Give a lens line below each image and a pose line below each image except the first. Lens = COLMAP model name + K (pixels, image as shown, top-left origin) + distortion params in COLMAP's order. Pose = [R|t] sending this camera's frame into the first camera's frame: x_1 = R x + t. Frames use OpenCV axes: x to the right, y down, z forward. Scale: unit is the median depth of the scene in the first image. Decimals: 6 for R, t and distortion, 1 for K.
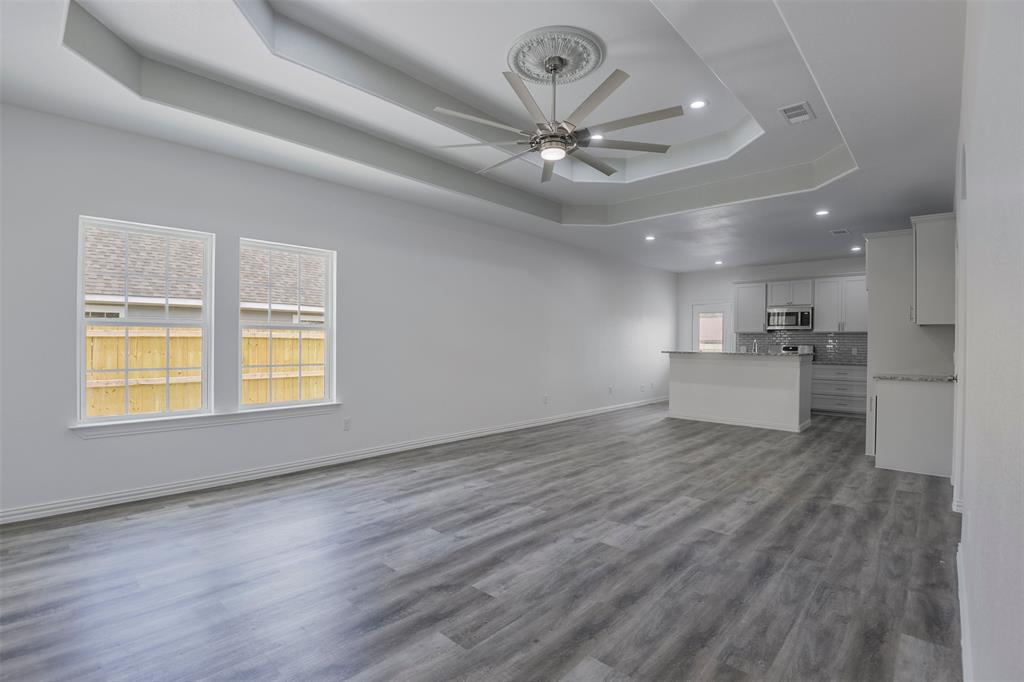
lens RADIAL K [[480.0, 0, 508.4], [0, 480.0, 341.0], [0, 0, 1]] dist [-0.002260, -0.027635]
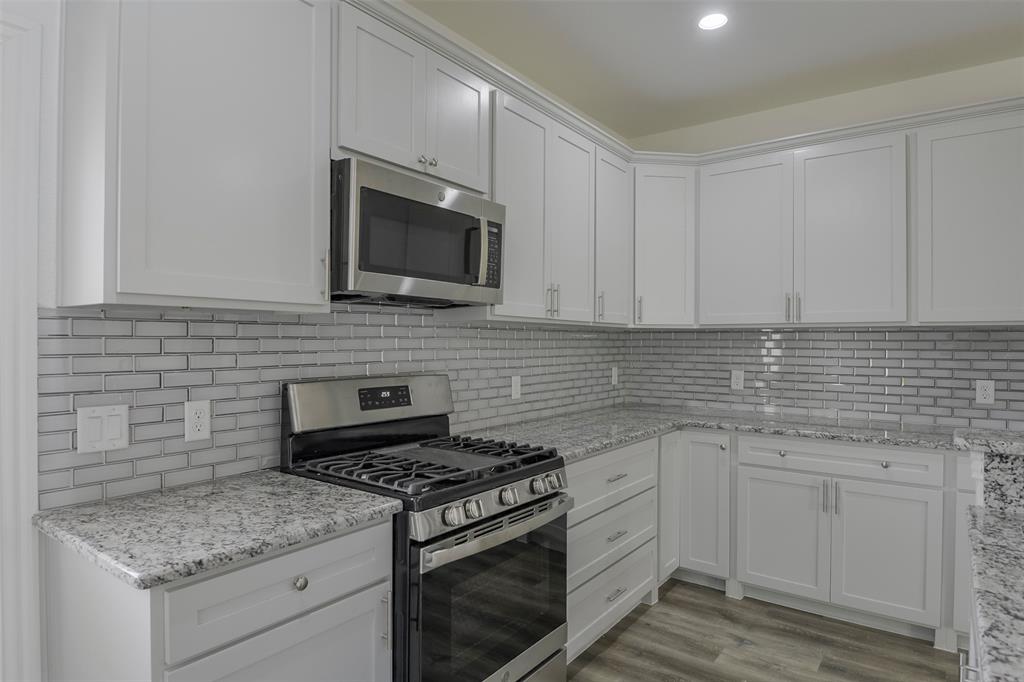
lens RADIAL K [[592.7, 0, 512.0], [0, 592.7, 341.0], [0, 0, 1]] dist [0.016762, -0.000135]
pose [[-0.112461, -0.009481, 0.993611, 0.797629], [-0.007840, 0.999932, 0.008654, -0.023115], [-0.993625, -0.006817, -0.112528, 2.300076]]
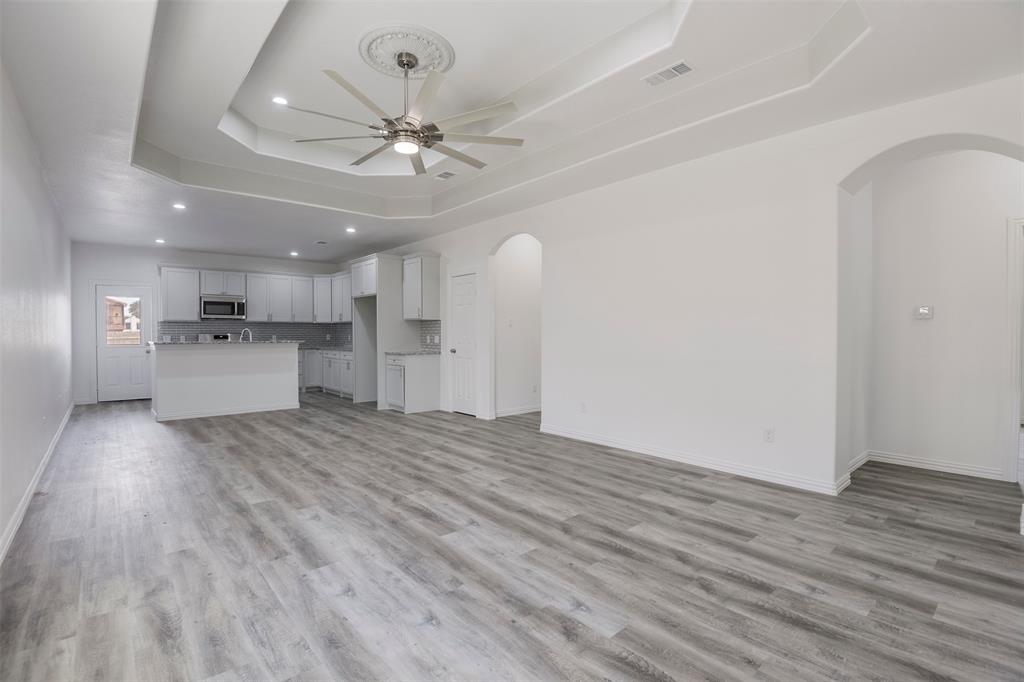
lens RADIAL K [[473.1, 0, 512.0], [0, 473.1, 341.0], [0, 0, 1]] dist [-0.002693, -0.028460]
pose [[0.105819, -0.025783, 0.994051, -0.841552], [-0.000216, 0.999663, 0.025952, -0.004136], [-0.994385, -0.002961, 0.105777, 0.626924]]
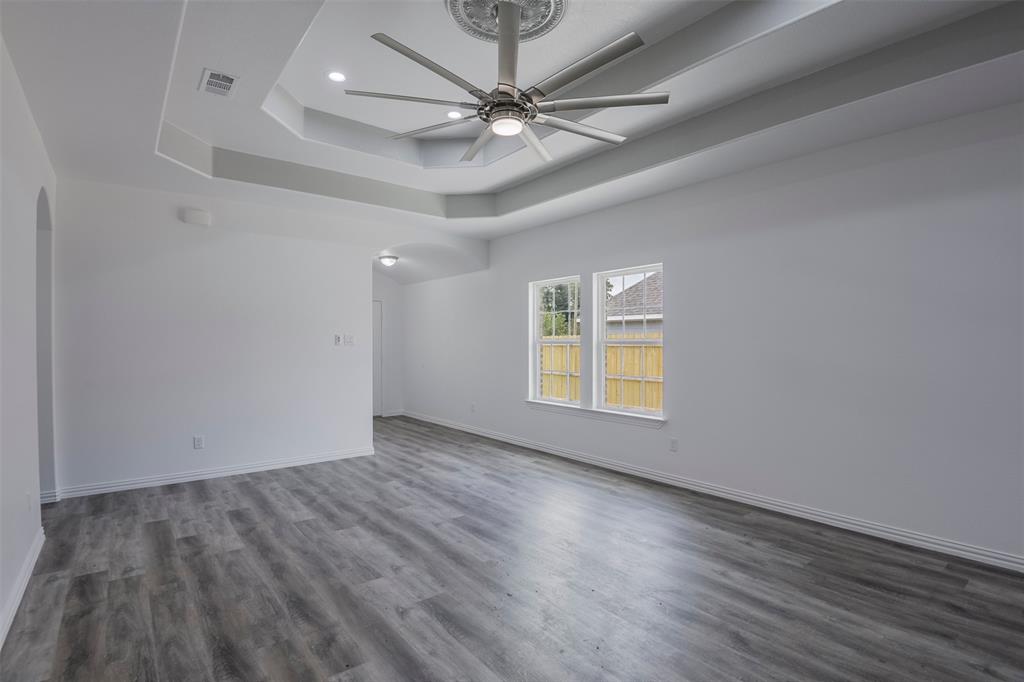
lens RADIAL K [[496.7, 0, 512.0], [0, 496.7, 341.0], [0, 0, 1]] dist [-0.023023, -0.010440]
pose [[-0.151987, -0.006131, -0.988363, 0.845476], [0.001154, 0.999979, -0.006381, -0.029112], [0.988382, -0.002111, -0.151977, 1.062335]]
